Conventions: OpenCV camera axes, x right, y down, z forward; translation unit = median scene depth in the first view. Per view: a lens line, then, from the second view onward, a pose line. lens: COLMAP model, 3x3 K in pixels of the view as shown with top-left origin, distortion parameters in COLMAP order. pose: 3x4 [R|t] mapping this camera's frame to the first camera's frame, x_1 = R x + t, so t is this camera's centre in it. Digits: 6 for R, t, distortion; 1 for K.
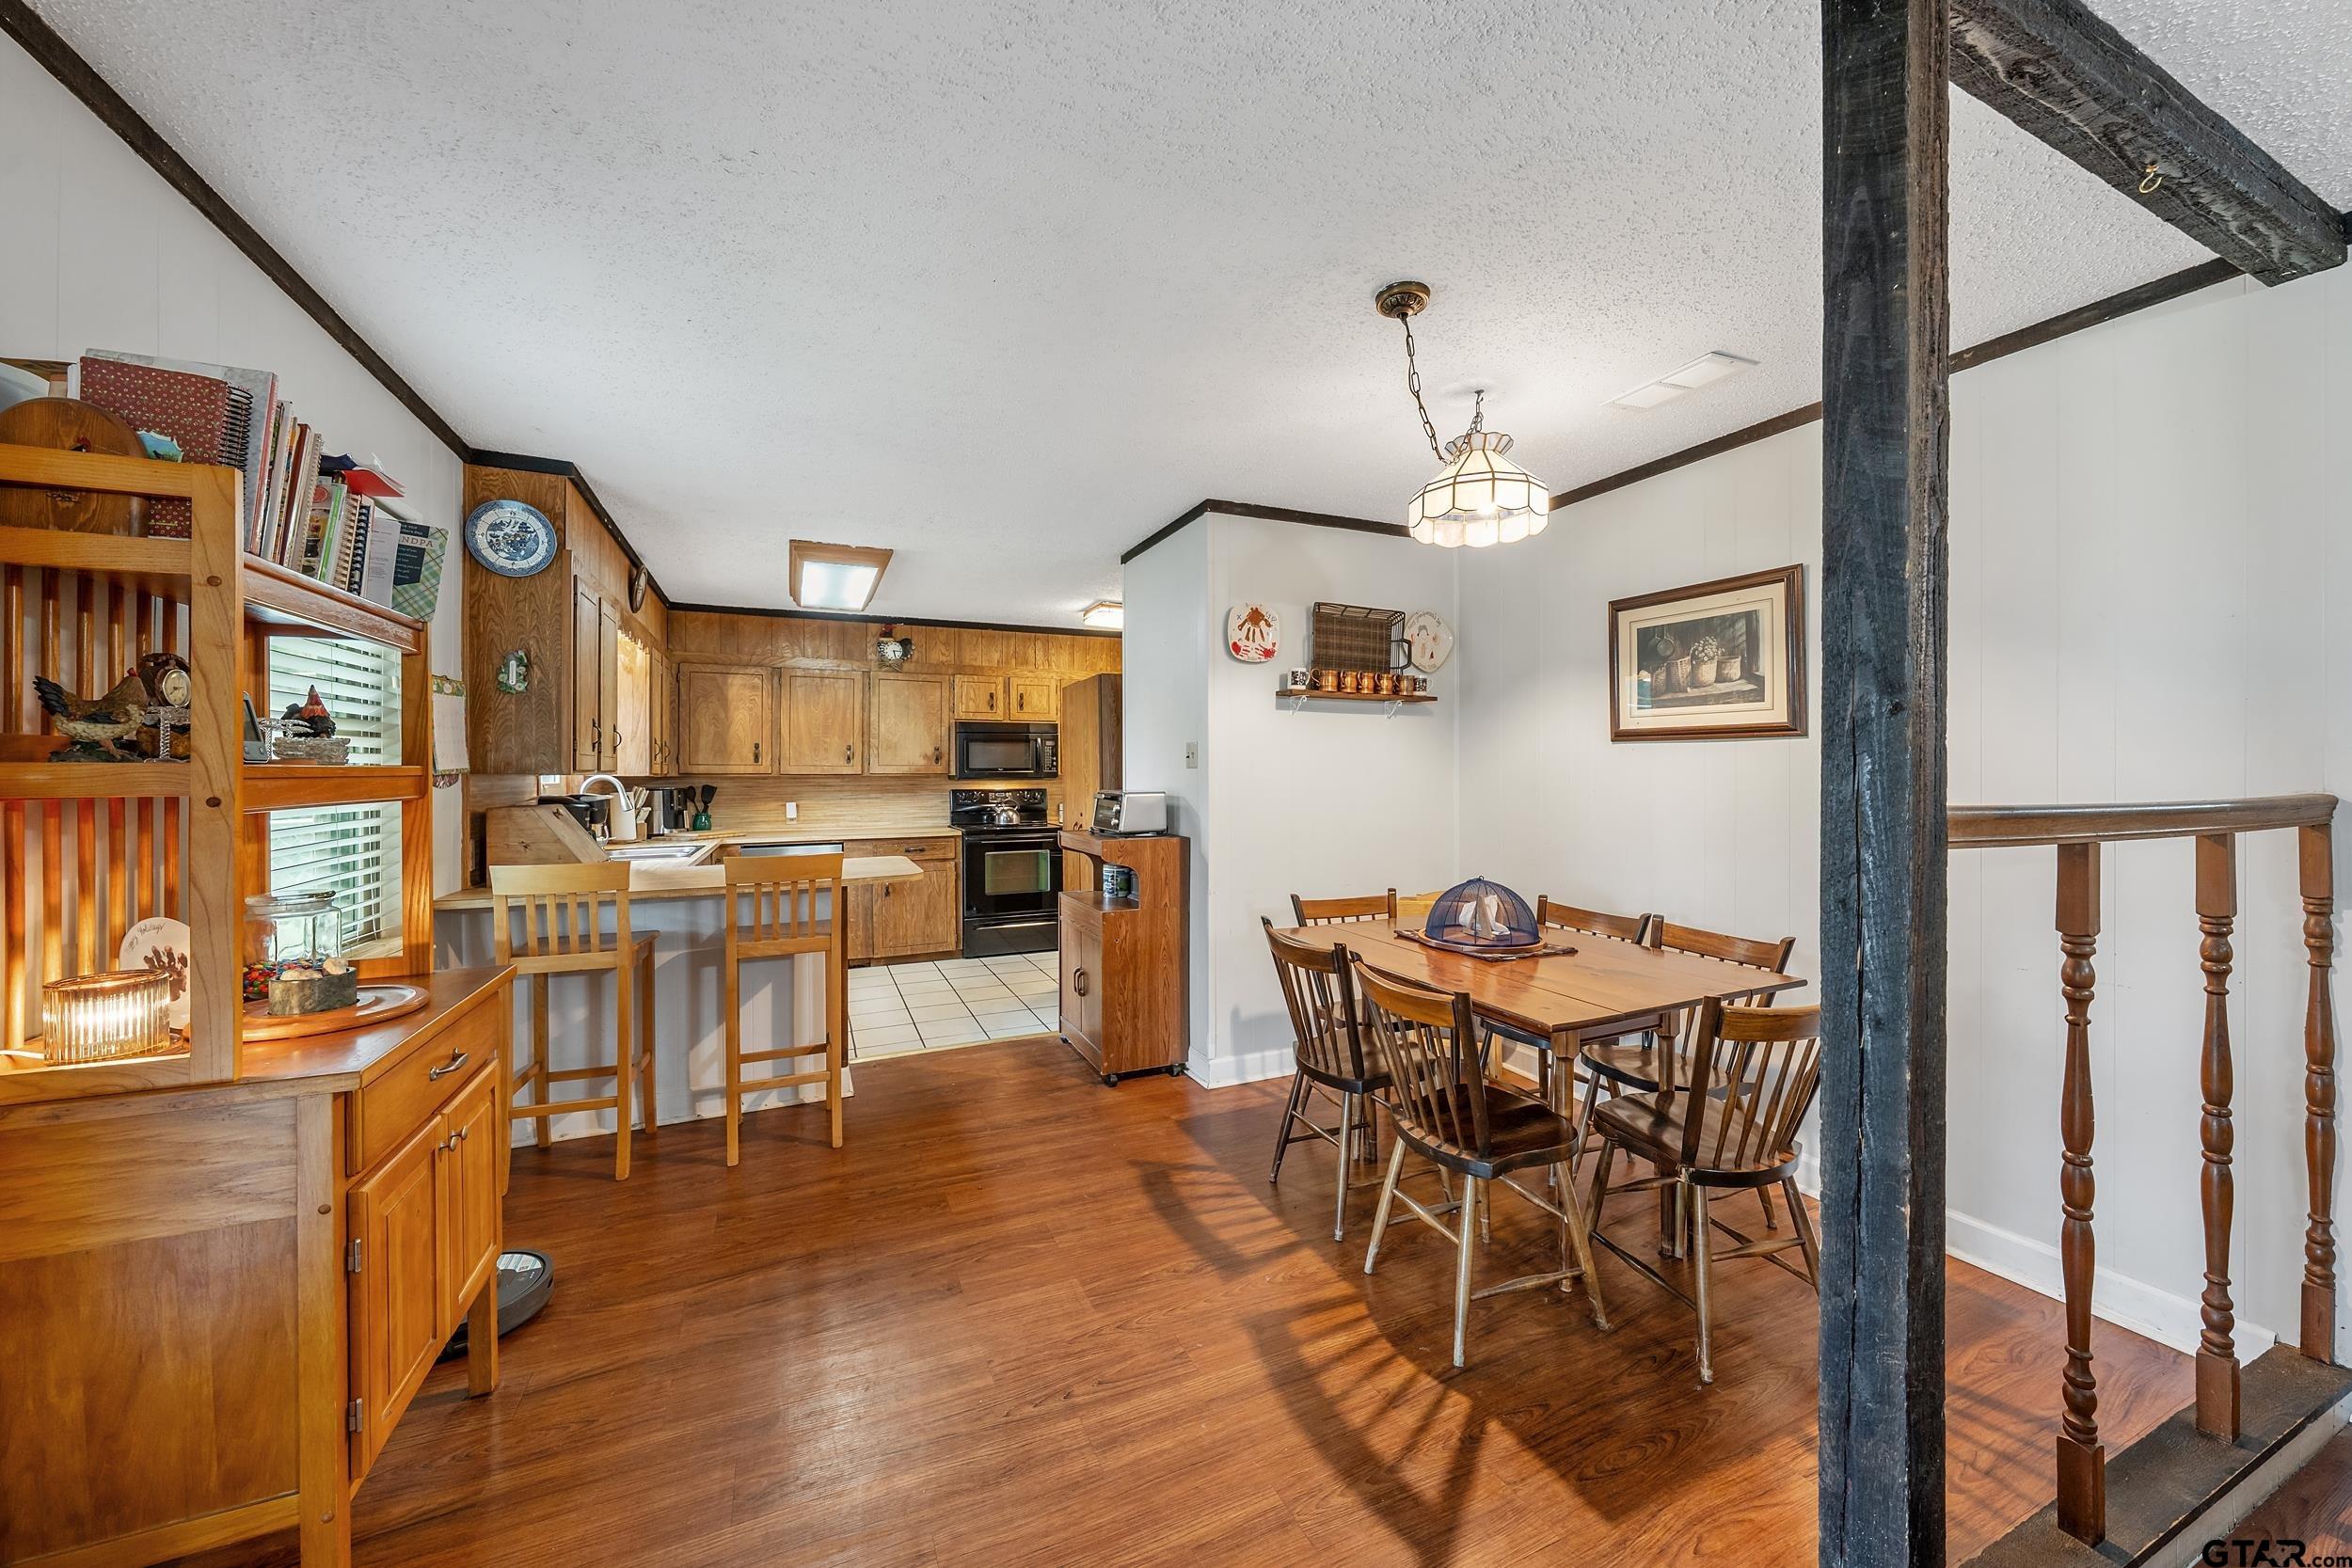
lens RADIAL K [[841.6, 0, 1172.0], [0, 841.6, 770.1], [0, 0, 1]] dist [0.000489, -0.000035]
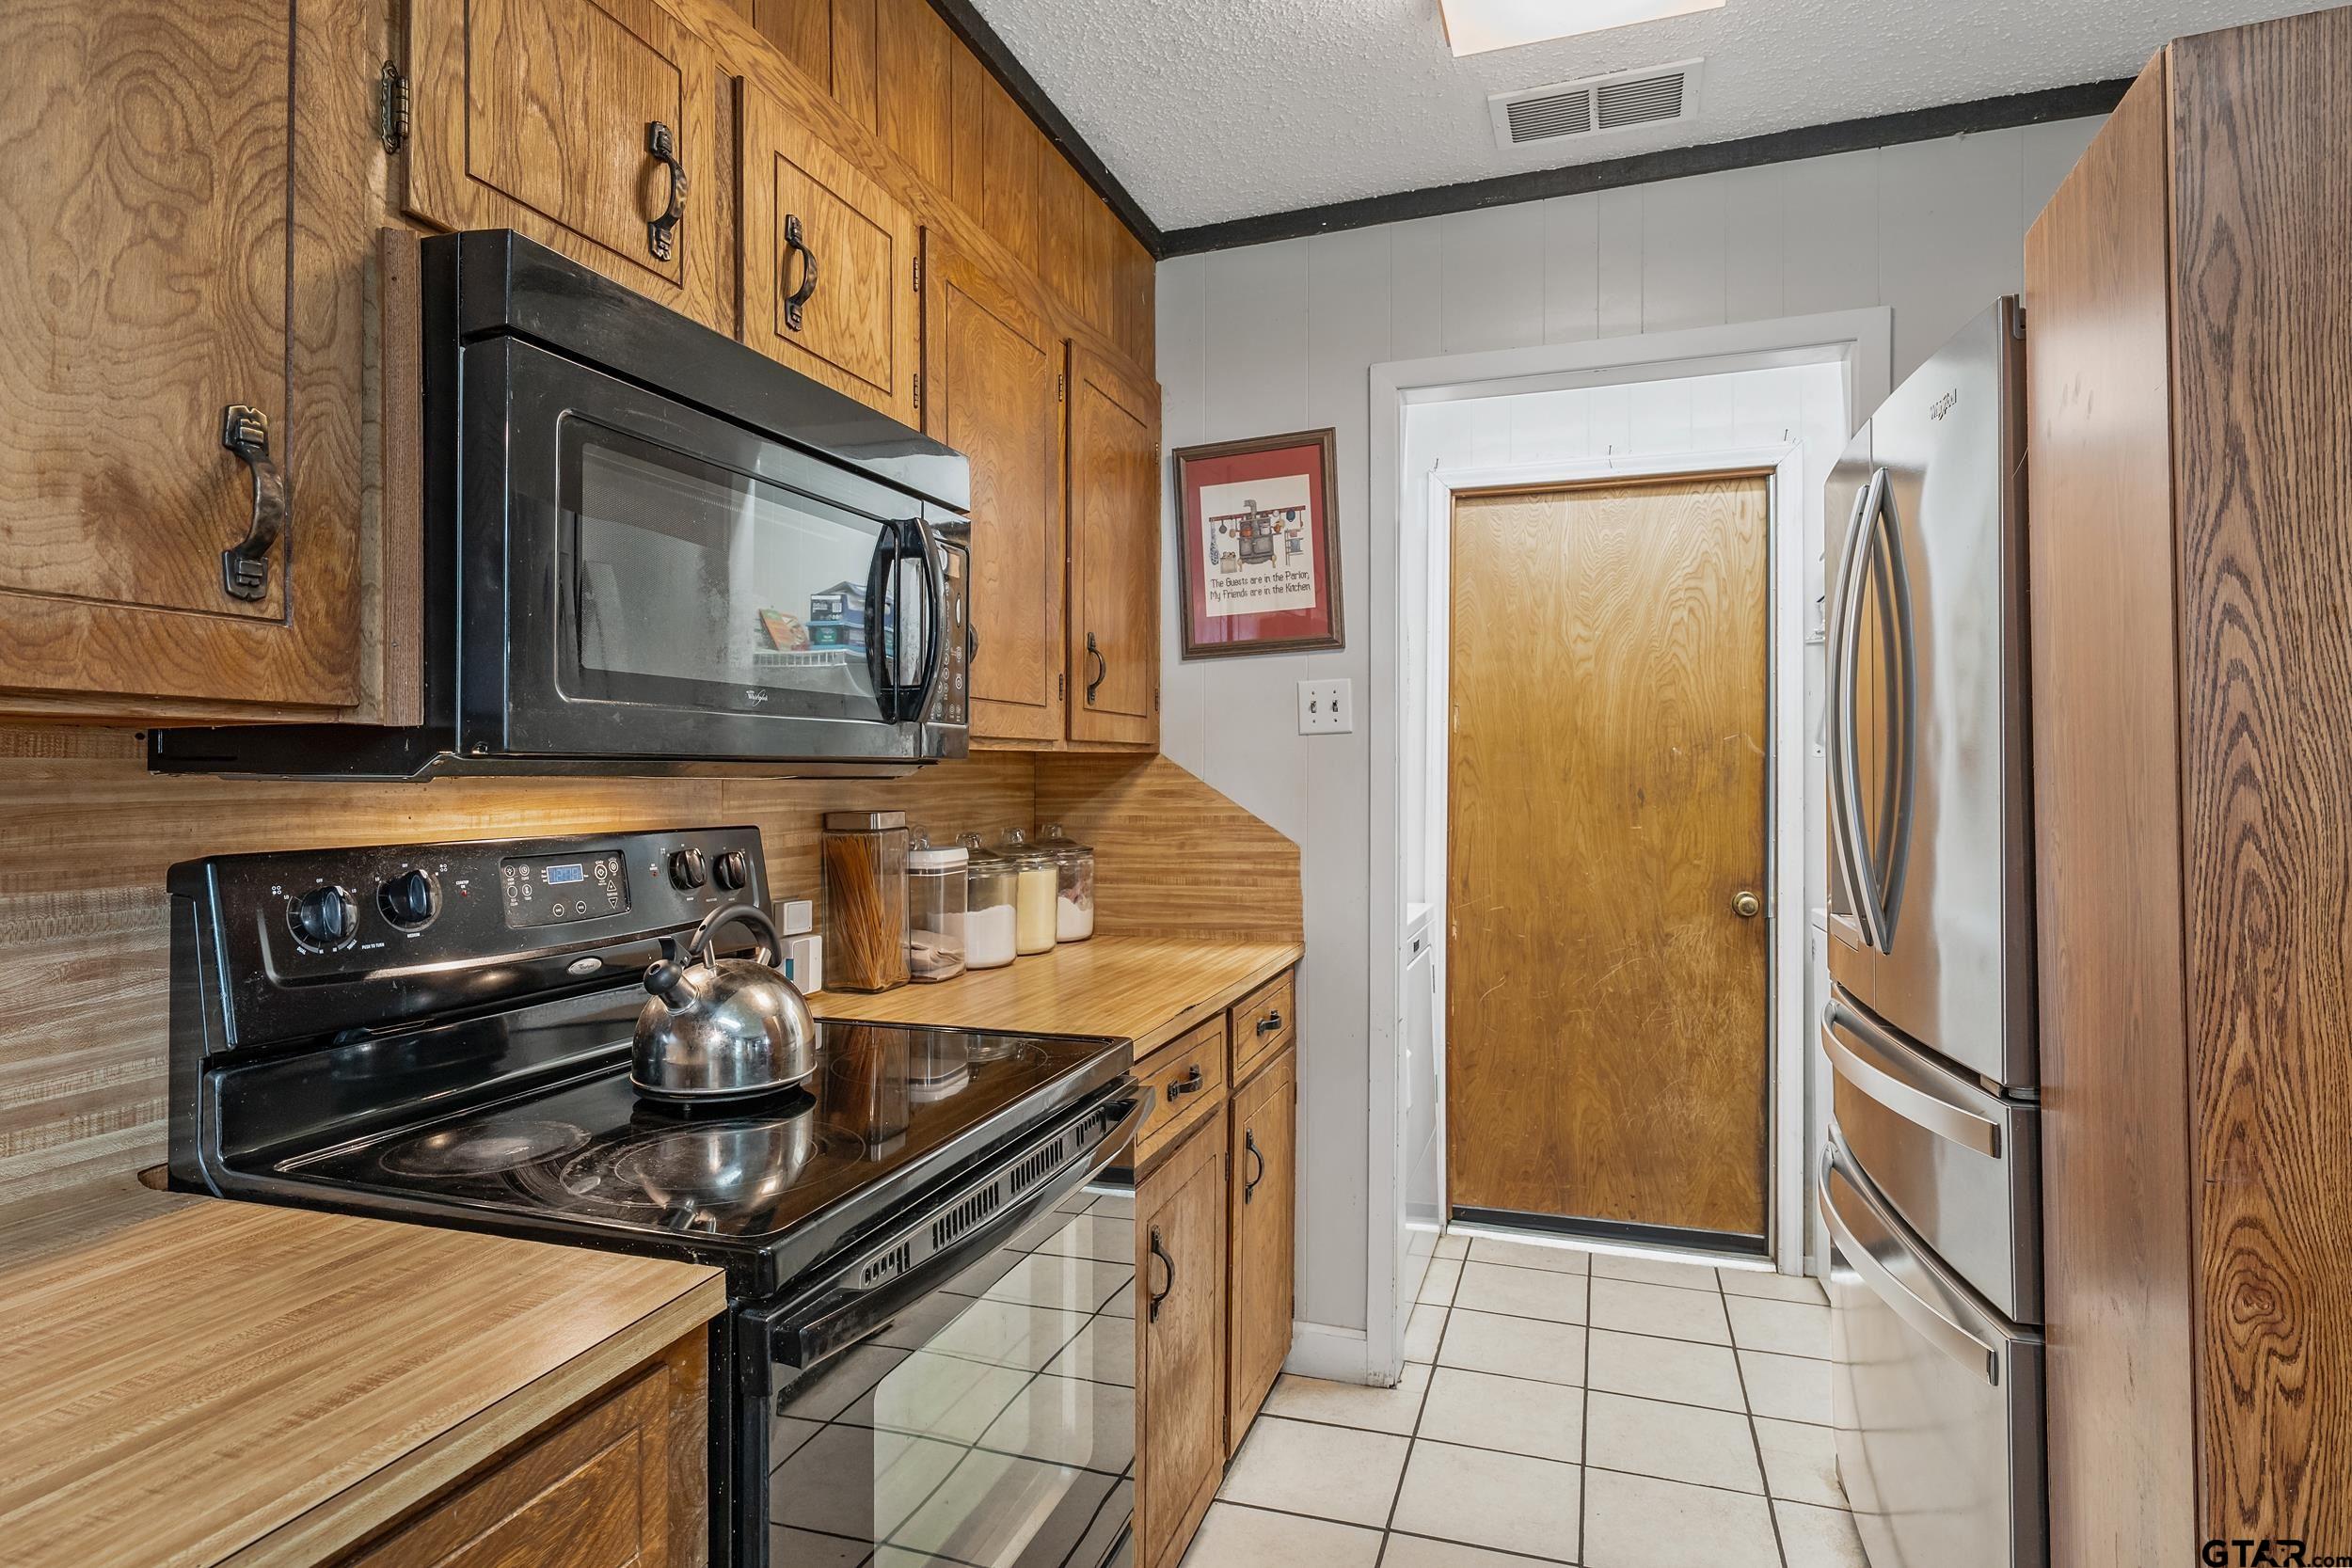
lens RADIAL K [[1243.3, 0, 1182.6], [0, 1243.3, 770.3], [0, 0, 1]] dist [-0.001462, -0.000223]
pose [[0.681783, 0.006539, 0.731525, -0.333362], [-0.004527, 0.999979, -0.004719, 0.013160], [-0.731540, -0.000095, 0.681798, 0.886654]]
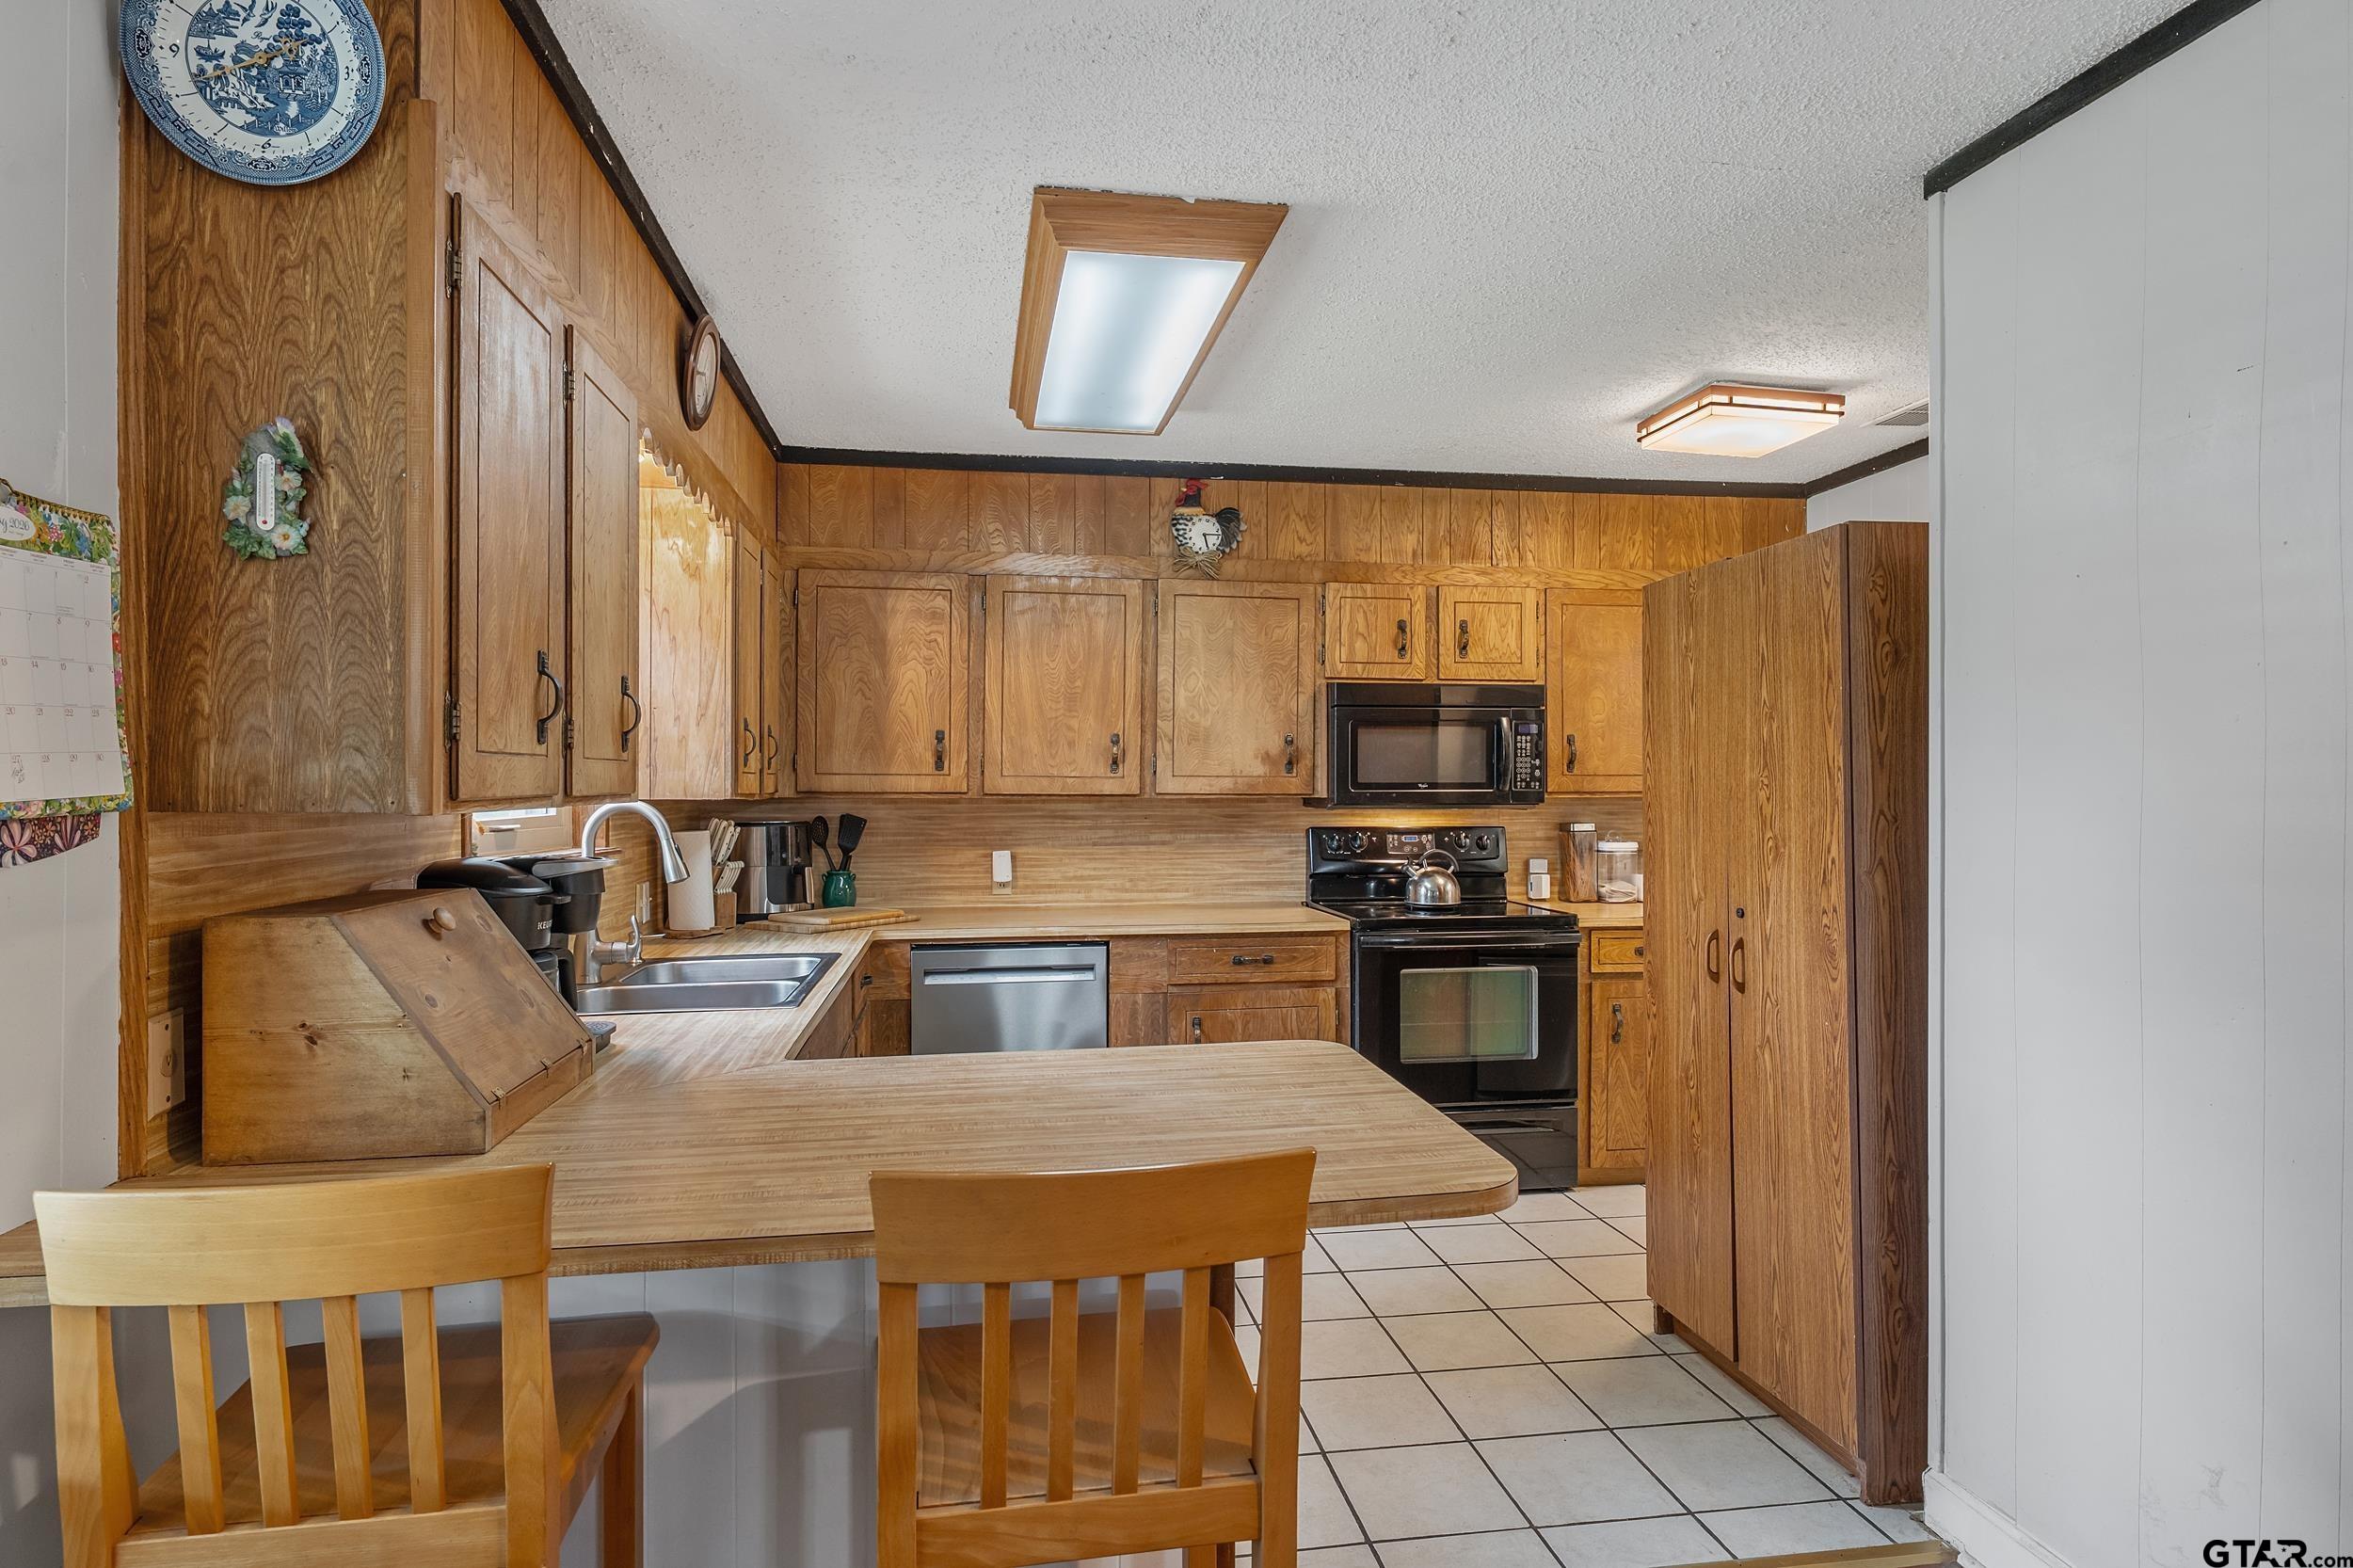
lens RADIAL K [[1243.9, 0, 1168.7], [0, 1243.9, 785.9], [0, 0, 1]] dist [-0.001462, -0.000223]
pose [[0.965386, 0.006054, -0.260754, -0.175419], [-0.004296, 0.999964, 0.007312, -0.005544], [0.260789, -0.005938, 0.965378, 0.335028]]
